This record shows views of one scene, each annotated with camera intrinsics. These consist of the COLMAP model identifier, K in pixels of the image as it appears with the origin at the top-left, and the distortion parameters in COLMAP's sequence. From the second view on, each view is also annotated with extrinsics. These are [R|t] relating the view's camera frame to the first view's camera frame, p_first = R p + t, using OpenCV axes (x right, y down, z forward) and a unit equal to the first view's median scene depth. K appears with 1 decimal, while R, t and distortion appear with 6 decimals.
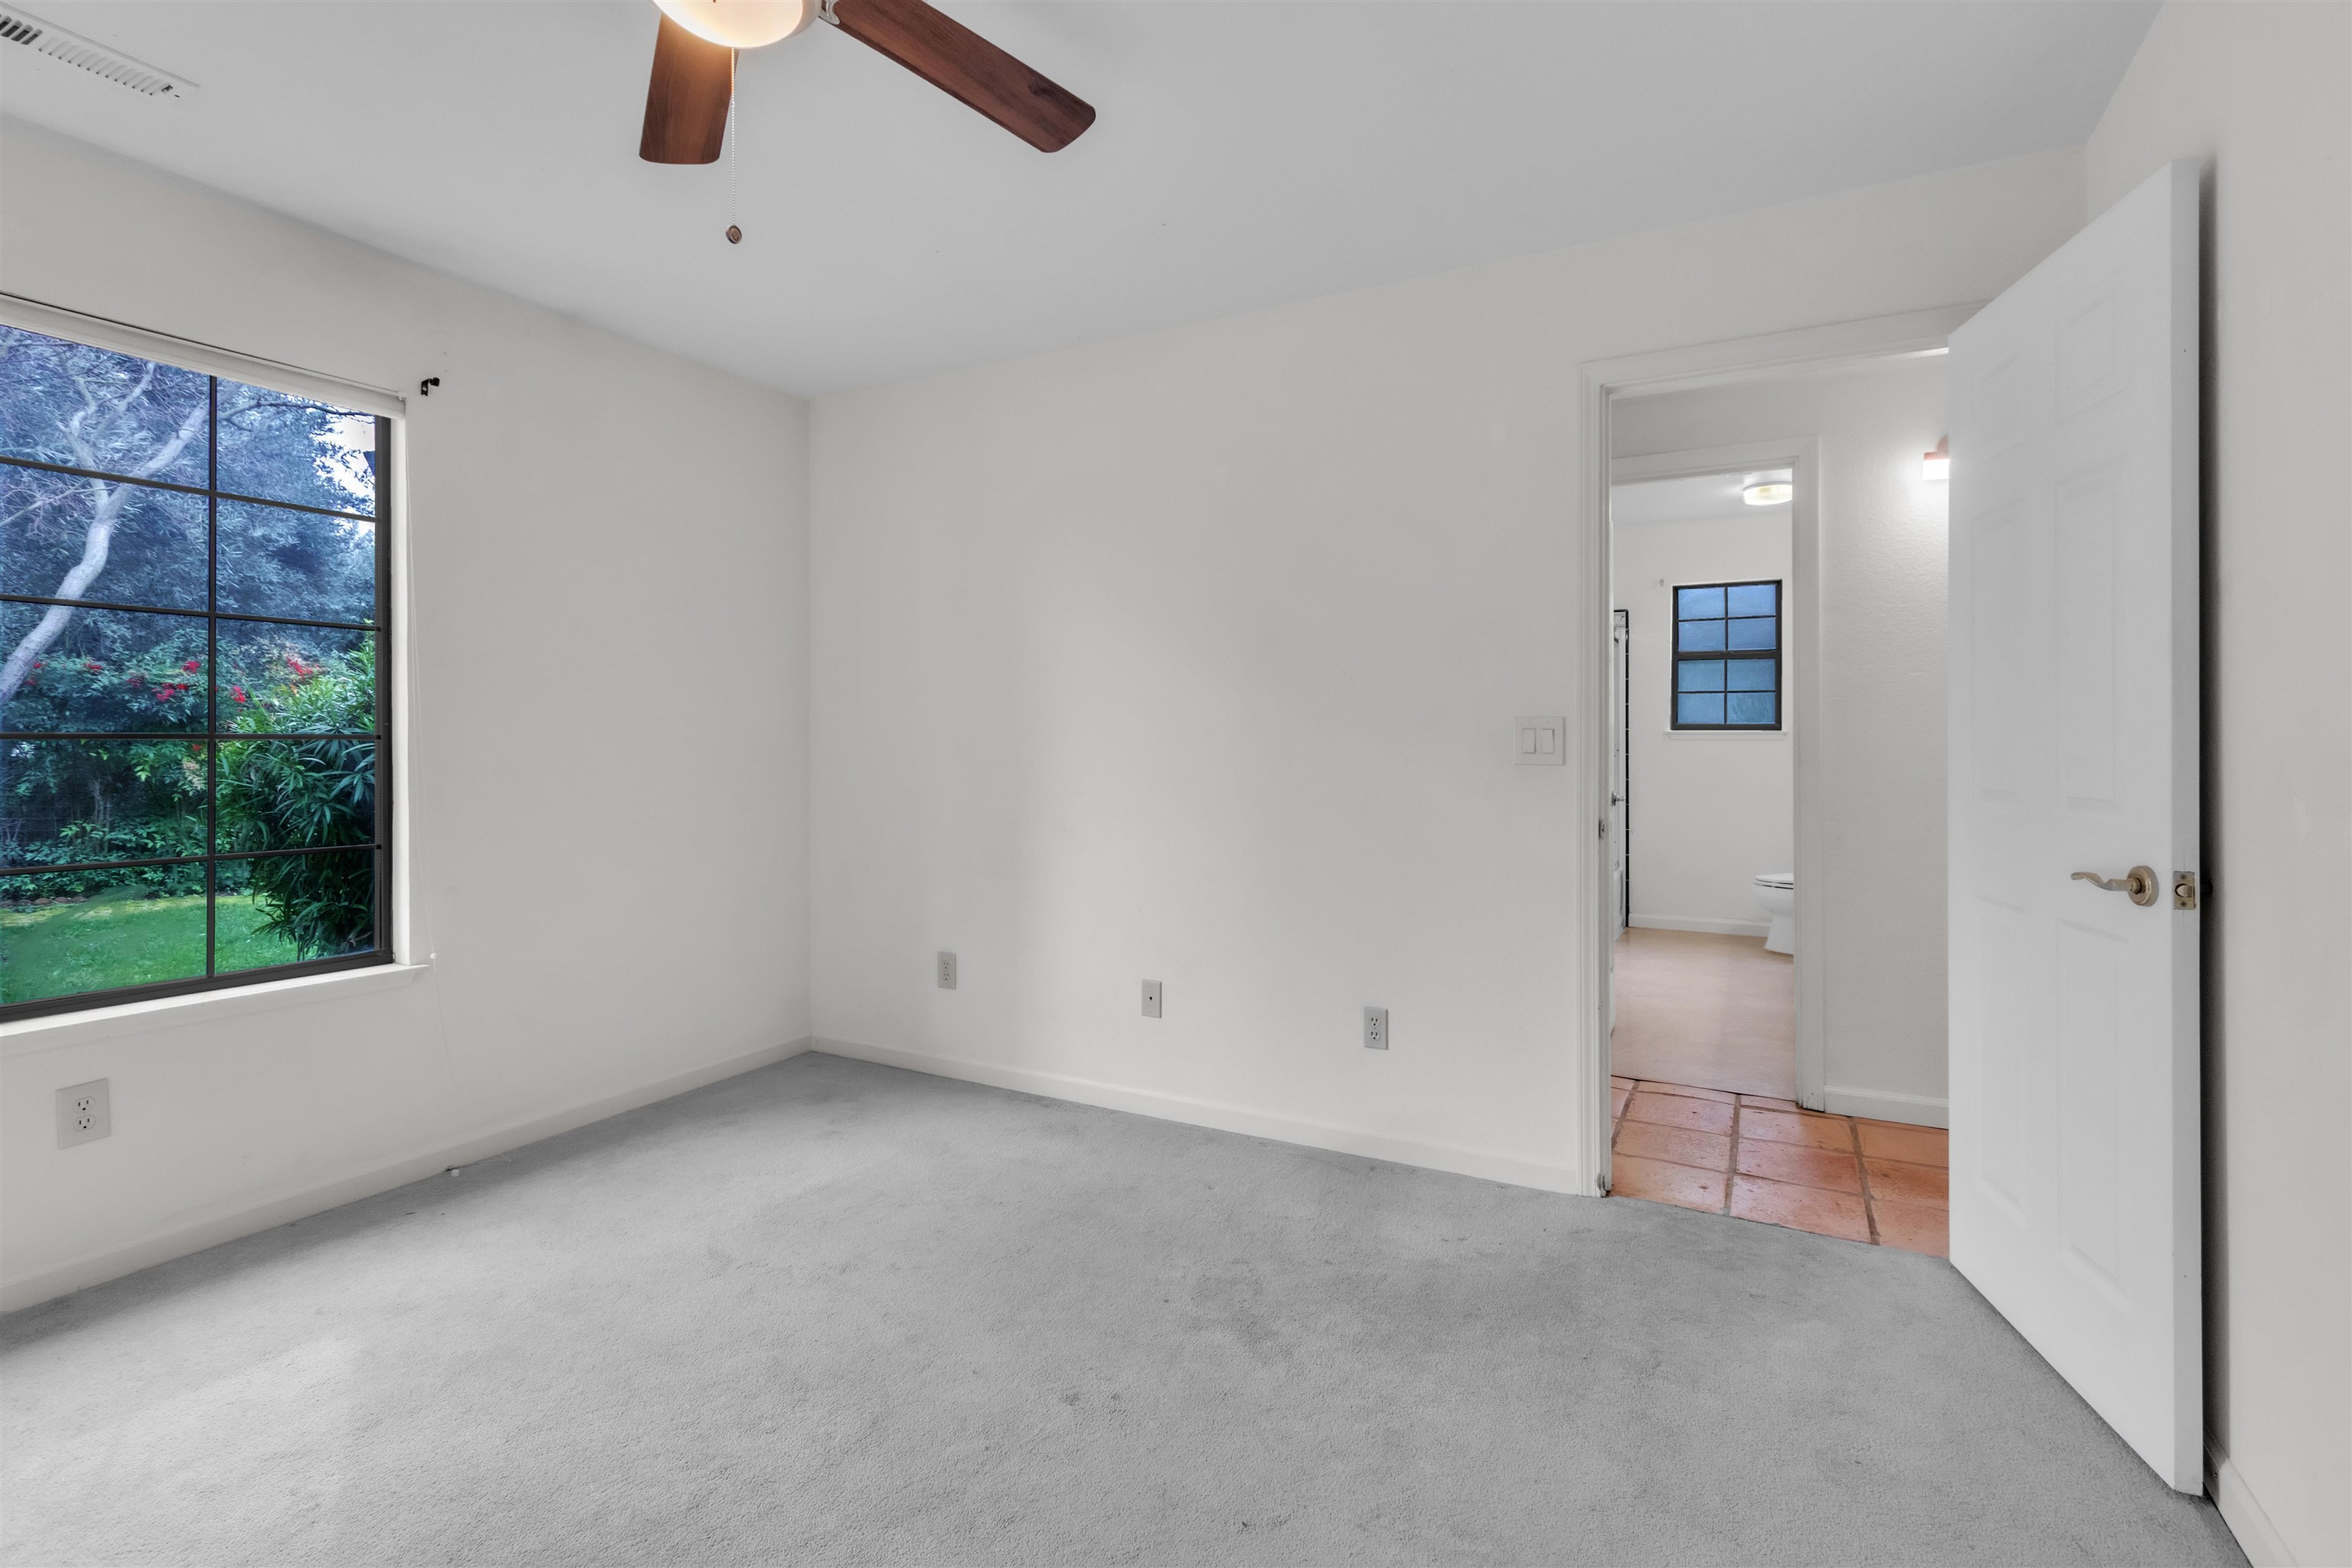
lens RADIAL K [[1064.8, 0, 1178.5], [0, 1064.8, 758.4], [0, 0, 1]] dist [0.002035, -0.000224]
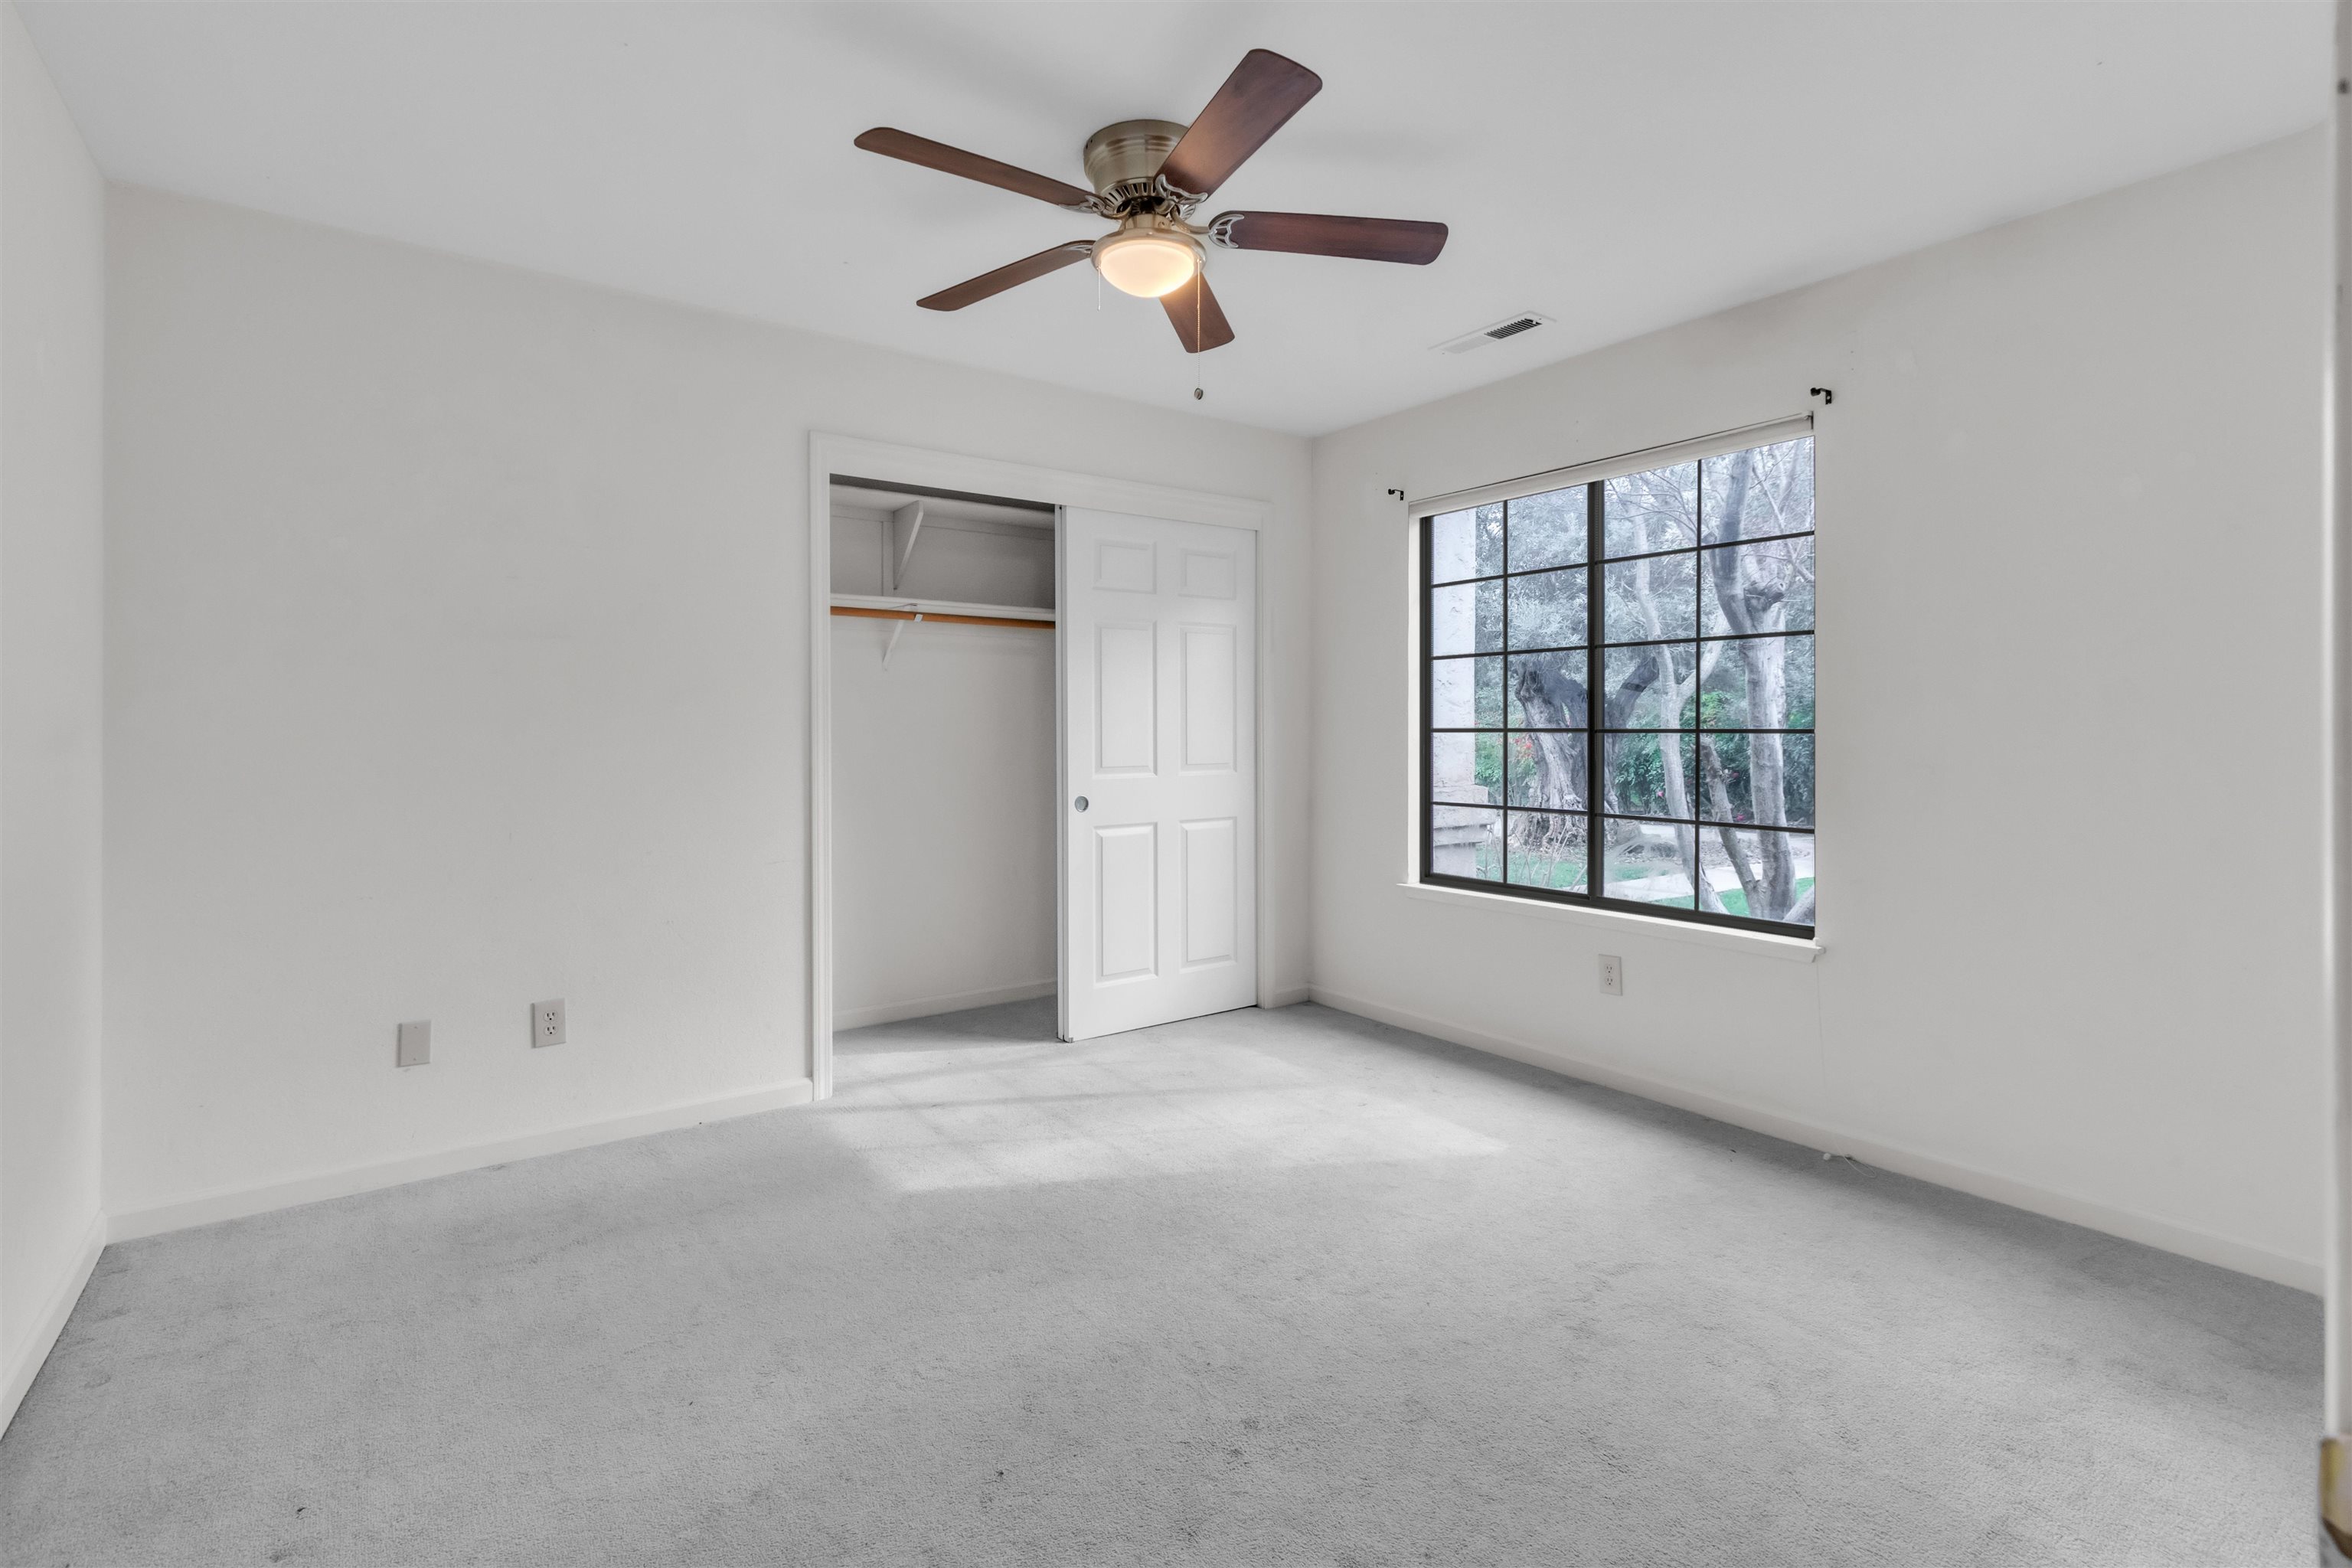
lens RADIAL K [[1092.5, 0, 1180.4], [0, 1092.5, 737.7], [0, 0, 1]] dist [0.008927, -0.001161]
pose [[-0.432239, 0.001508, -0.901758, 0.951617], [-0.013295, 0.999879, 0.008044, -0.017554], [0.901661, 0.015466, -0.432167, 1.605248]]
